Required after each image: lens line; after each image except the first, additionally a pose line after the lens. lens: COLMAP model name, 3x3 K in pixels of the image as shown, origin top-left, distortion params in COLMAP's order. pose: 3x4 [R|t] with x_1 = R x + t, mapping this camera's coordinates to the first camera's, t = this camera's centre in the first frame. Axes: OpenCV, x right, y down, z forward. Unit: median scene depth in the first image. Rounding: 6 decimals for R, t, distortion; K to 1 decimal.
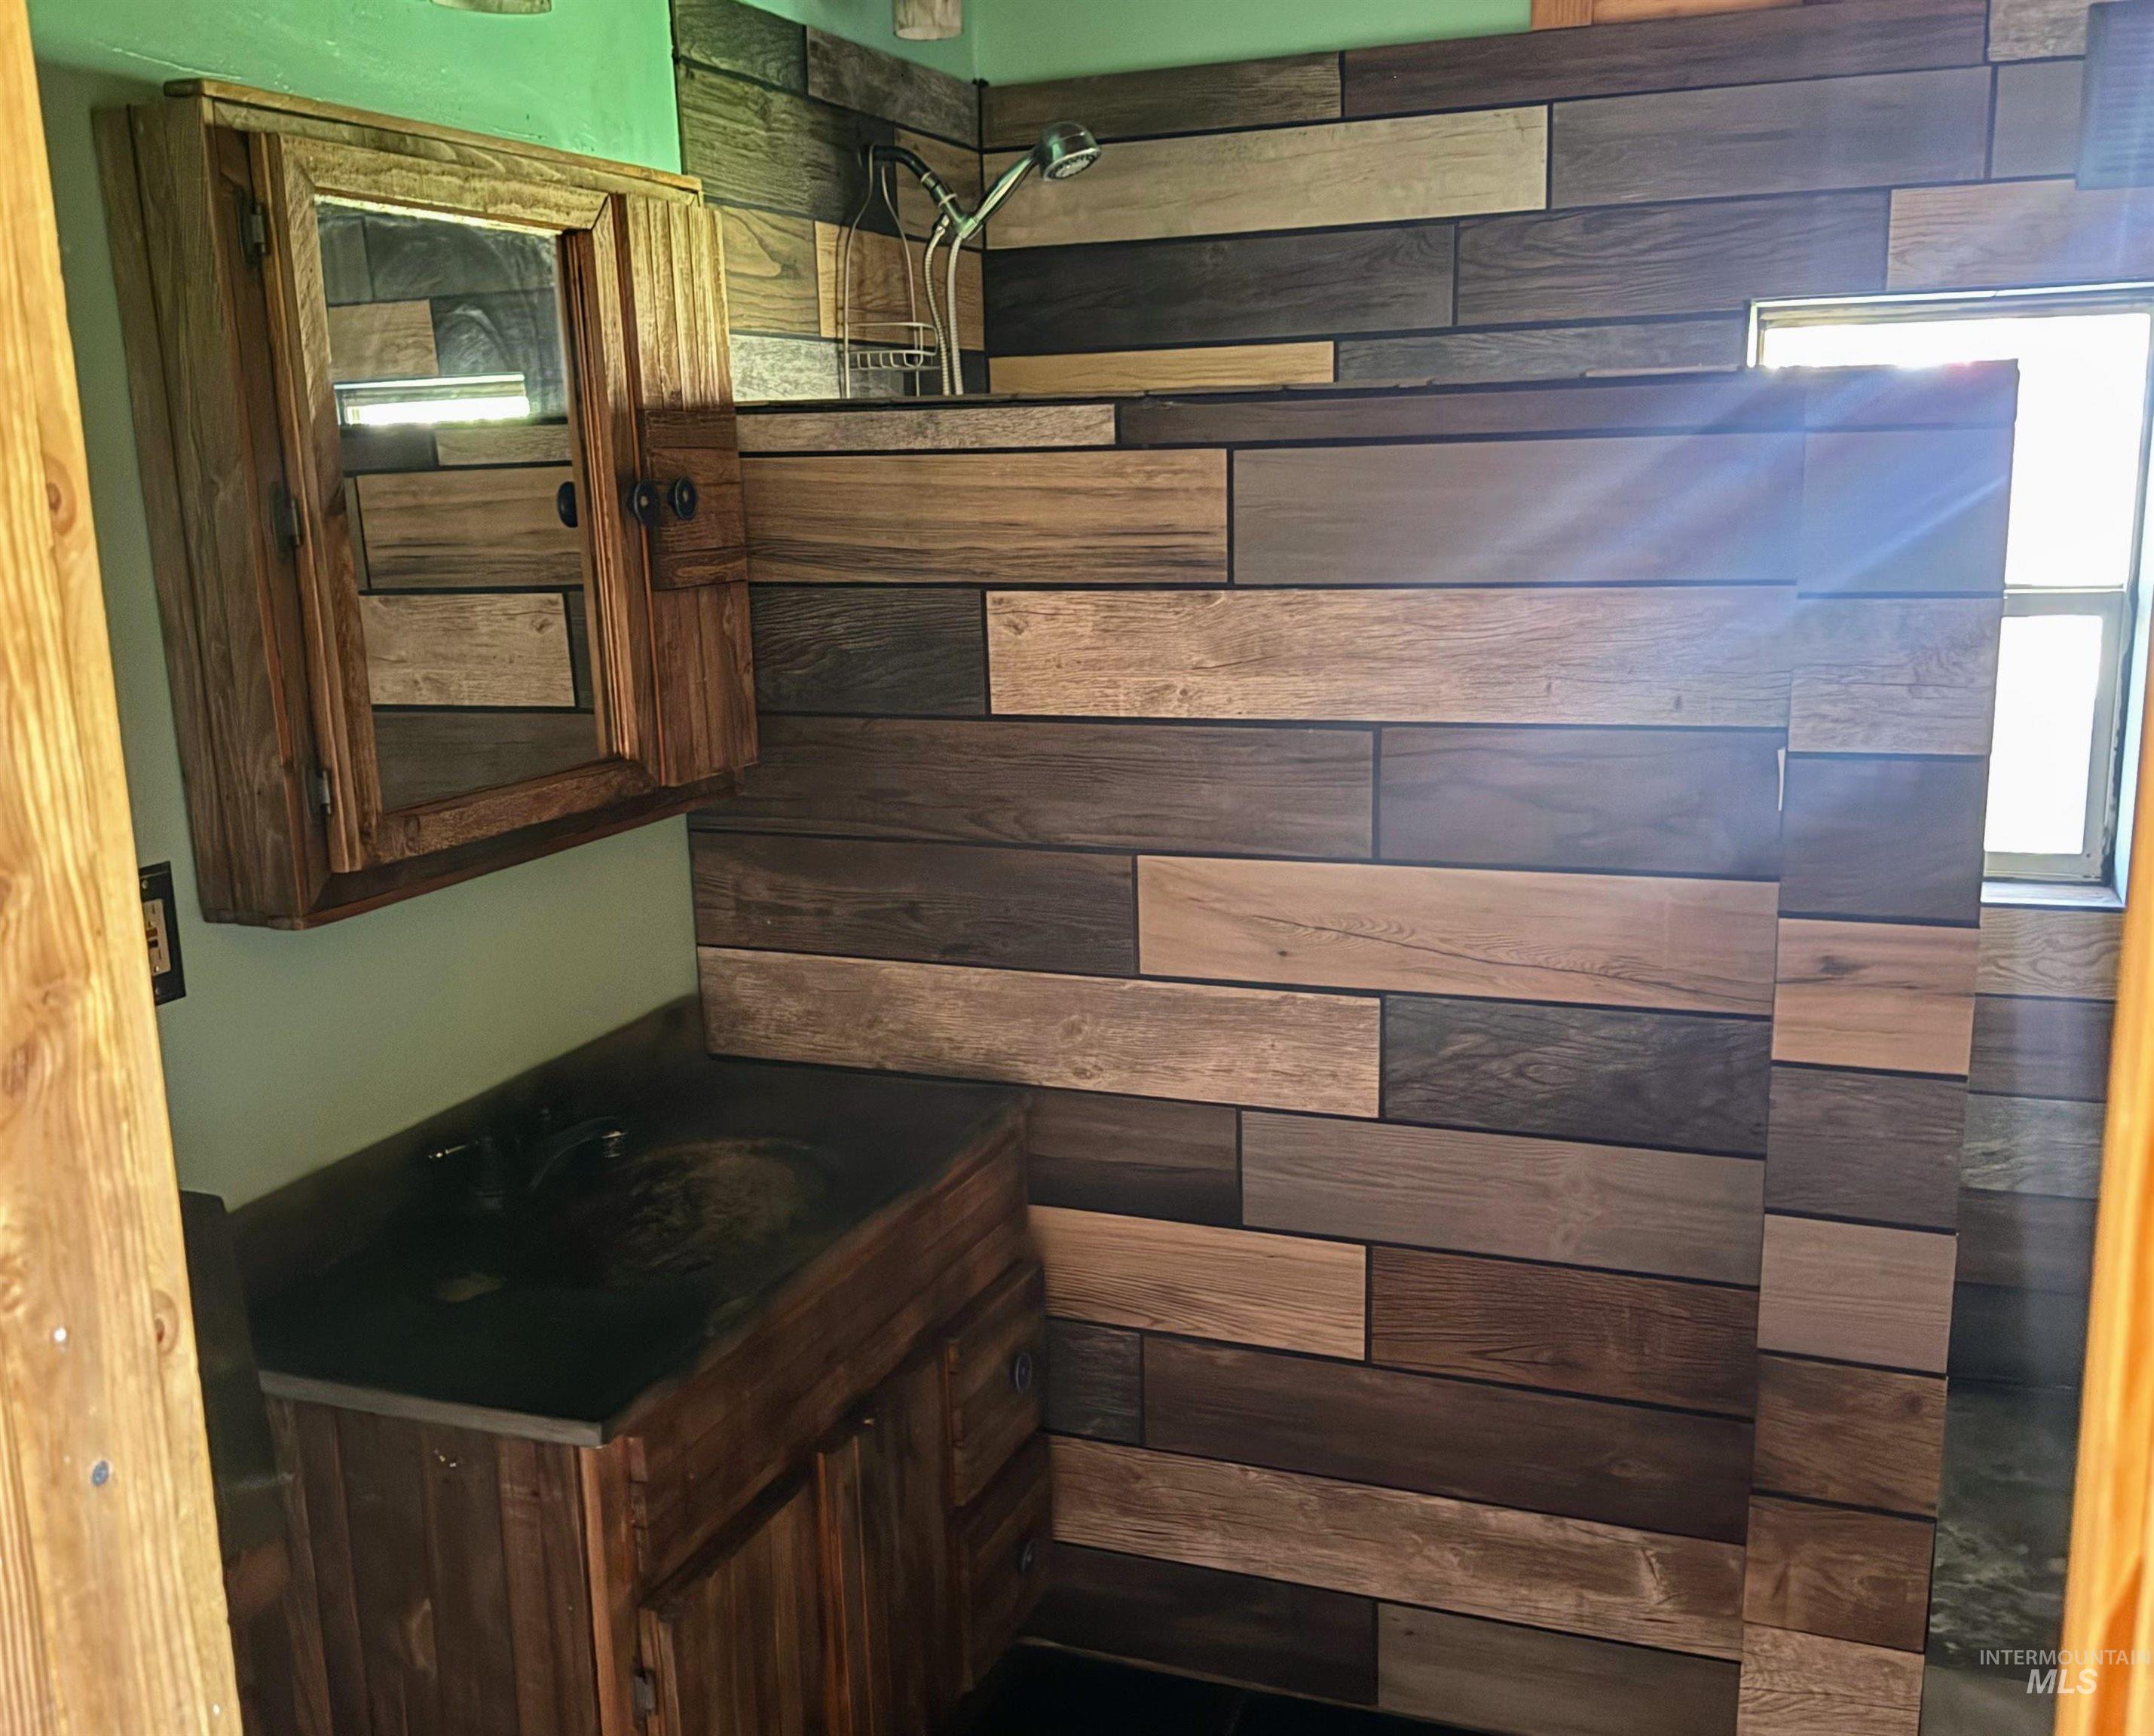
lens RADIAL K [[2076.8, 0, 1078.9], [0, 2076.8, 956.9], [0, 0, 1]] dist [0.102150, -0.198295]
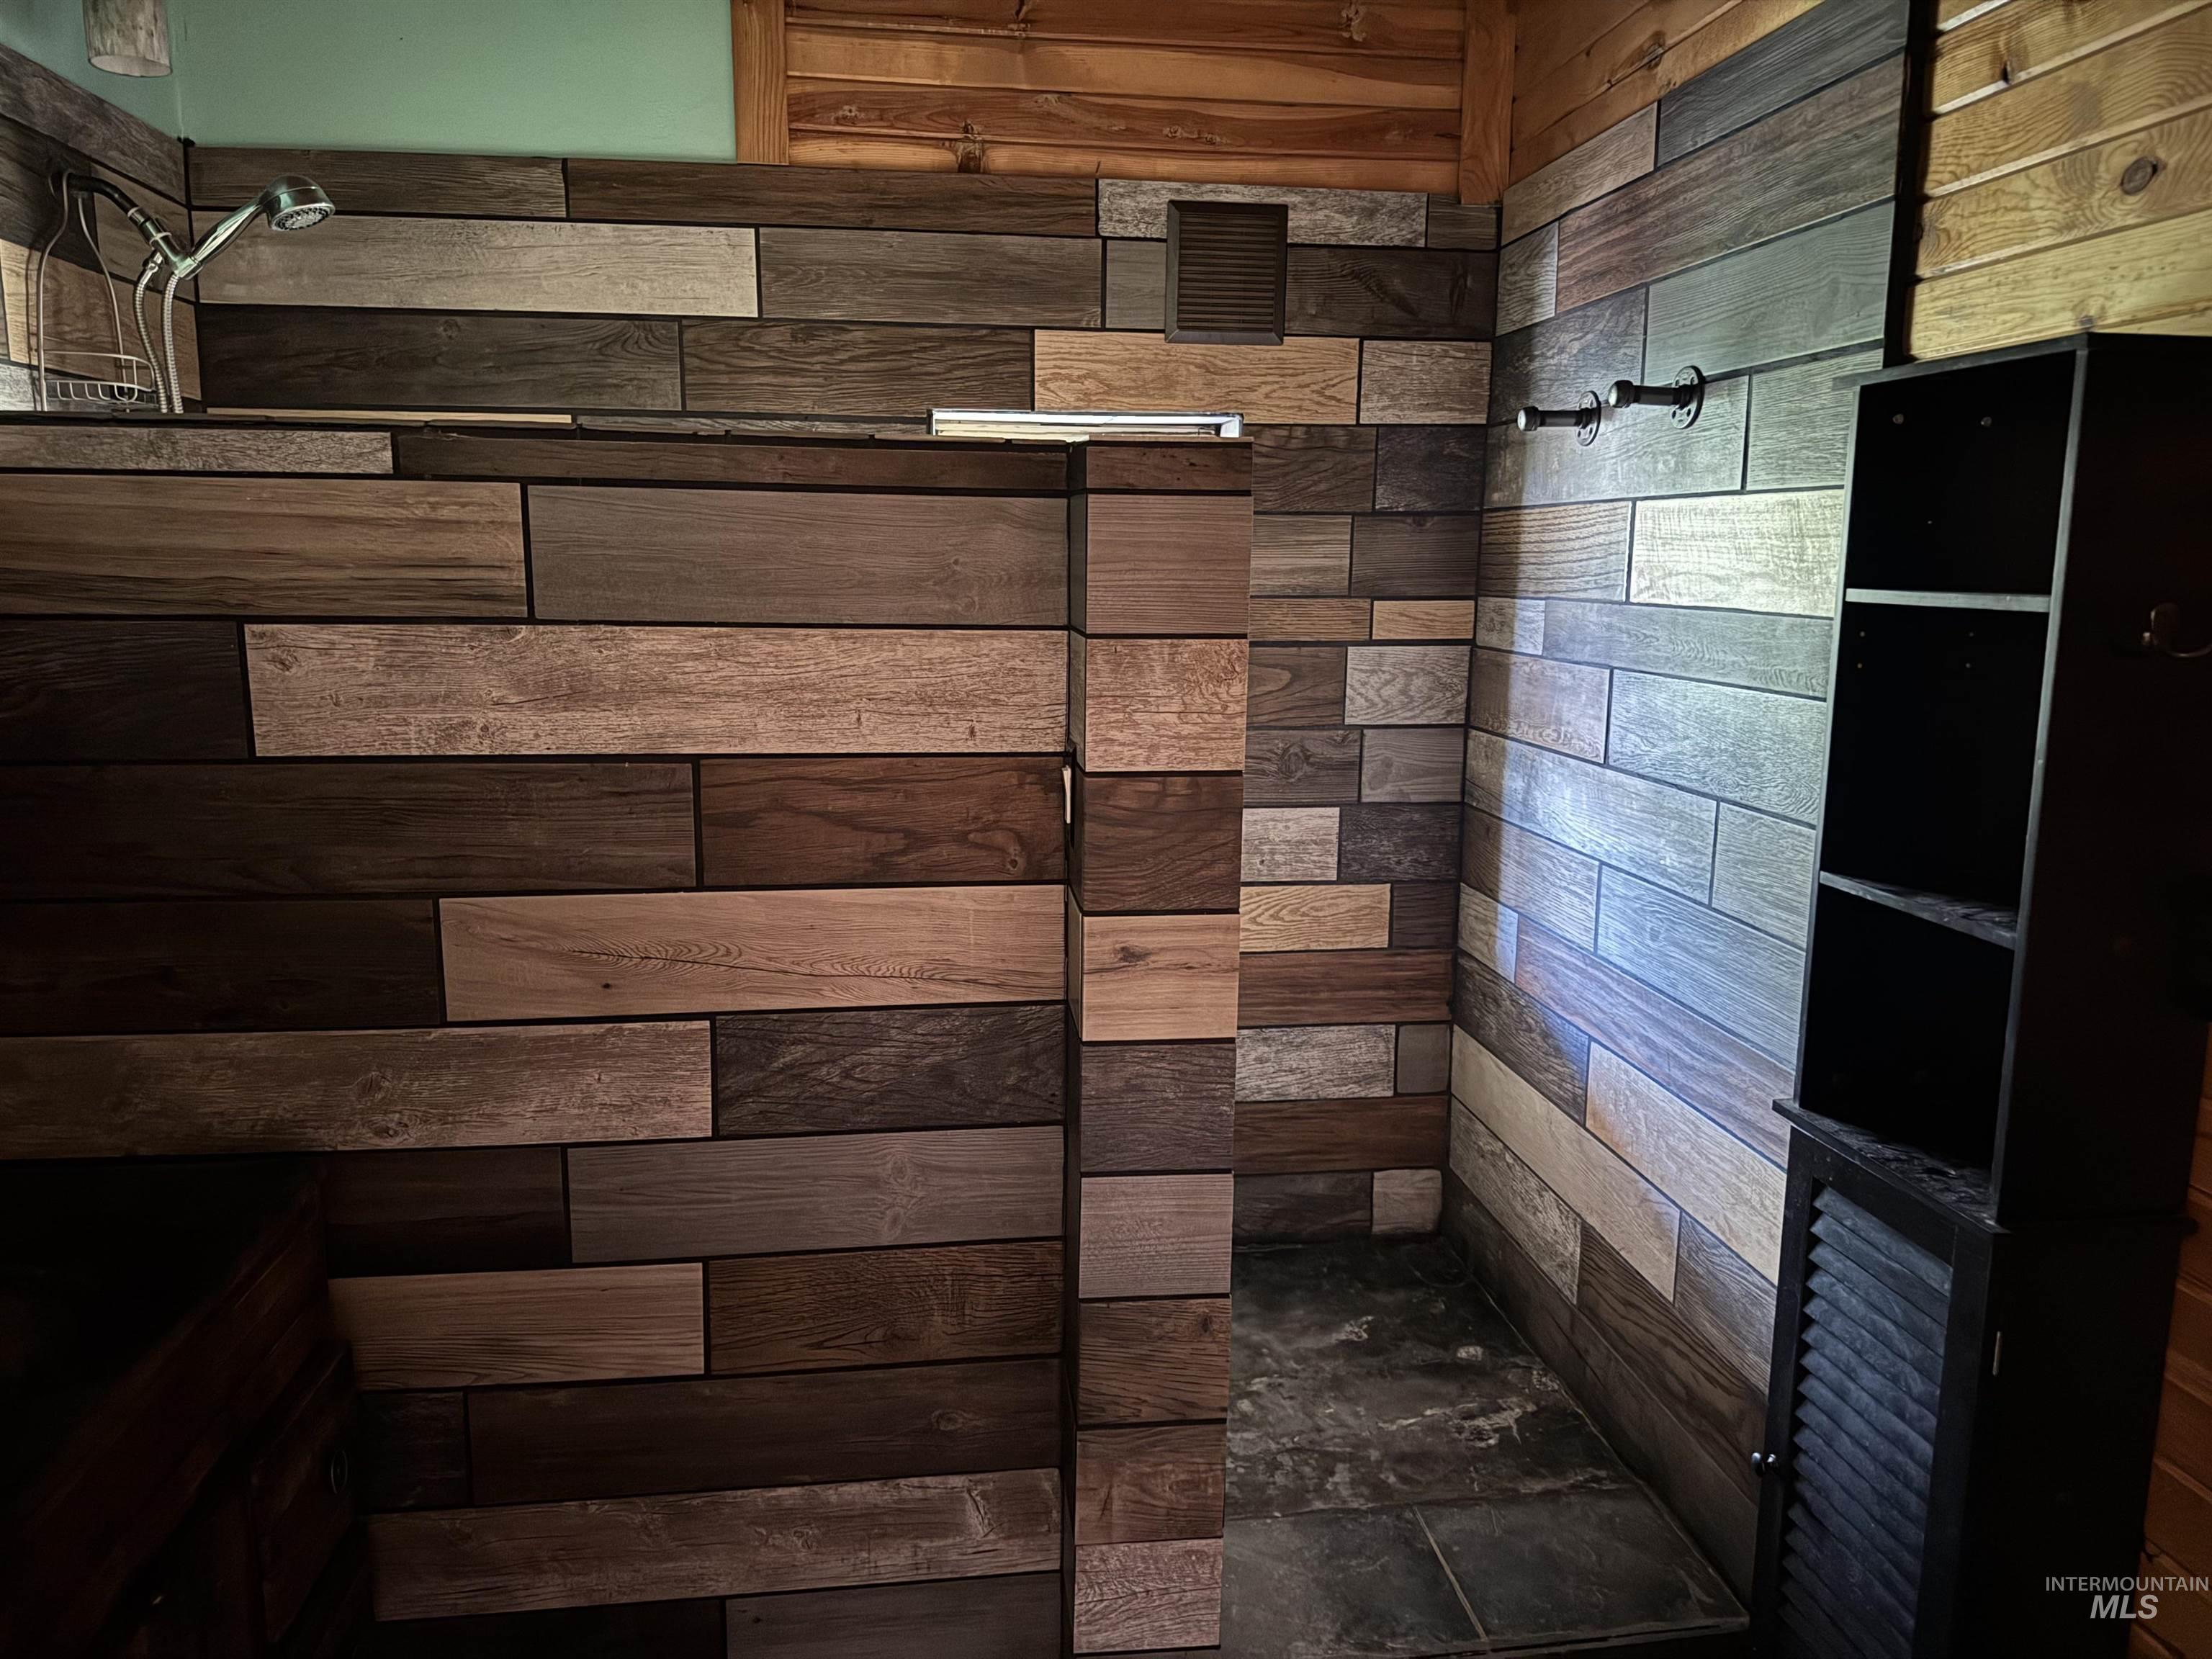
lens RADIAL K [[1540.6, 0, 1119.2], [0, 1540.6, 829.6], [0, 0, 1]] dist [0.094863, -0.153918]
pose [[0.878794, -0.050599, 0.474511, -0.036414], [0.080531, 0.995826, -0.042955, -0.024471], [-0.470356, 0.075961, 0.879201, 0.218373]]
